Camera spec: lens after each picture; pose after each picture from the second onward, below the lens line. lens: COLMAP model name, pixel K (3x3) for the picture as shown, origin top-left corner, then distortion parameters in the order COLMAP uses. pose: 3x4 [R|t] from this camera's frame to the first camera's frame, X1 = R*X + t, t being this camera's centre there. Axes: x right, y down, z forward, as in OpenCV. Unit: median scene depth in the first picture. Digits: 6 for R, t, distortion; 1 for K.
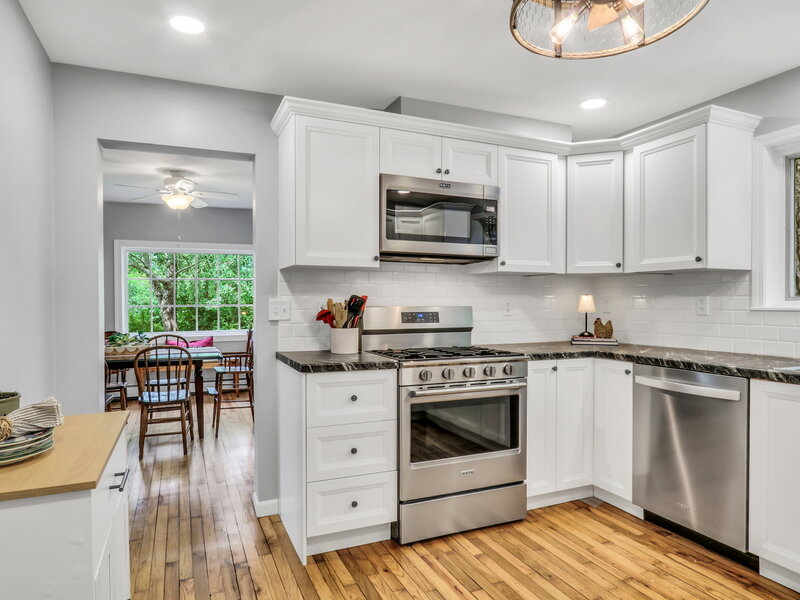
lens RADIAL K [[505.3, 0, 400.0], [0, 505.3, 300.0], [0, 0, 1]] dist [0.000026, 0.000813]
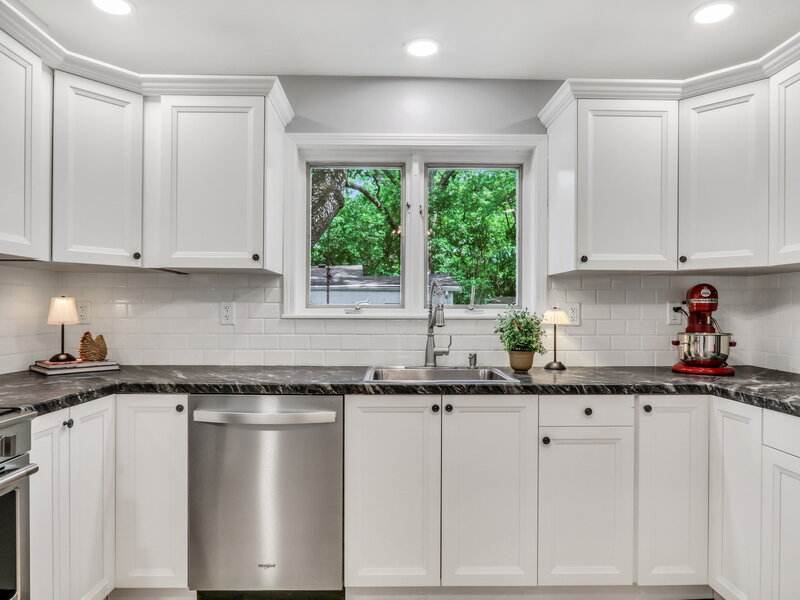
lens RADIAL K [[509.9, 0, 395.9], [0, 509.9, 311.1], [0, 0, 1]] dist [-0.015055, 0.002154]
pose [[0.389310, 0.000058, 0.921107, -0.085756], [-0.010002, 0.999941, 0.004164, 0.001201], [-0.921052, -0.010834, 0.389288, 0.448434]]
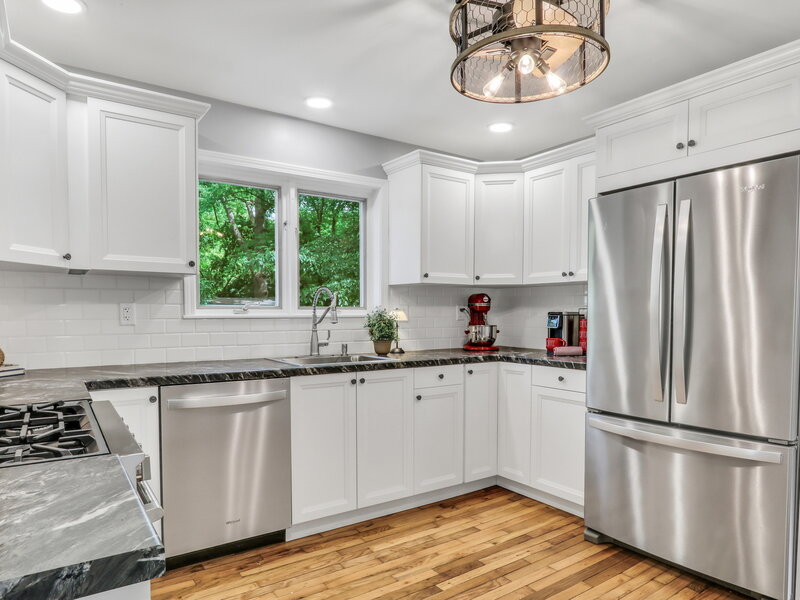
lens RADIAL K [[516.5, 0, 400.1], [0, 516.5, 332.6], [0, 0, 1]] dist [-0.007712, 0.000250]
pose [[-0.182503, -0.039047, 0.982430, -0.401543], [-0.007518, 0.999237, 0.038318, 0.005850], [-0.983177, -0.000392, -0.182657, 0.770263]]
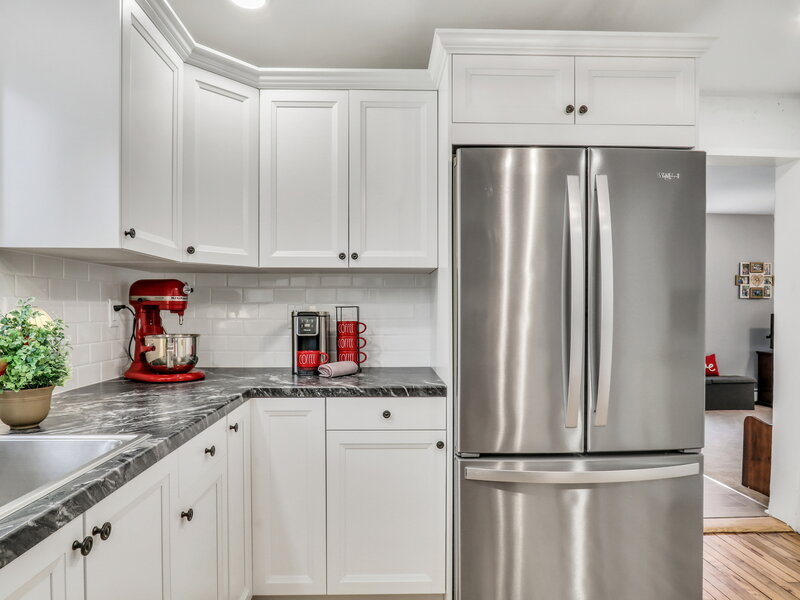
lens RADIAL K [[509.9, 0, 395.9], [0, 509.9, 311.1], [0, 0, 1]] dist [-0.015055, 0.002154]
pose [[-0.924535, 0.000950, 0.381095, 0.315439], [-0.002794, 0.999953, -0.009271, 0.007279], [-0.381086, -0.009637, -0.924489, 0.881625]]
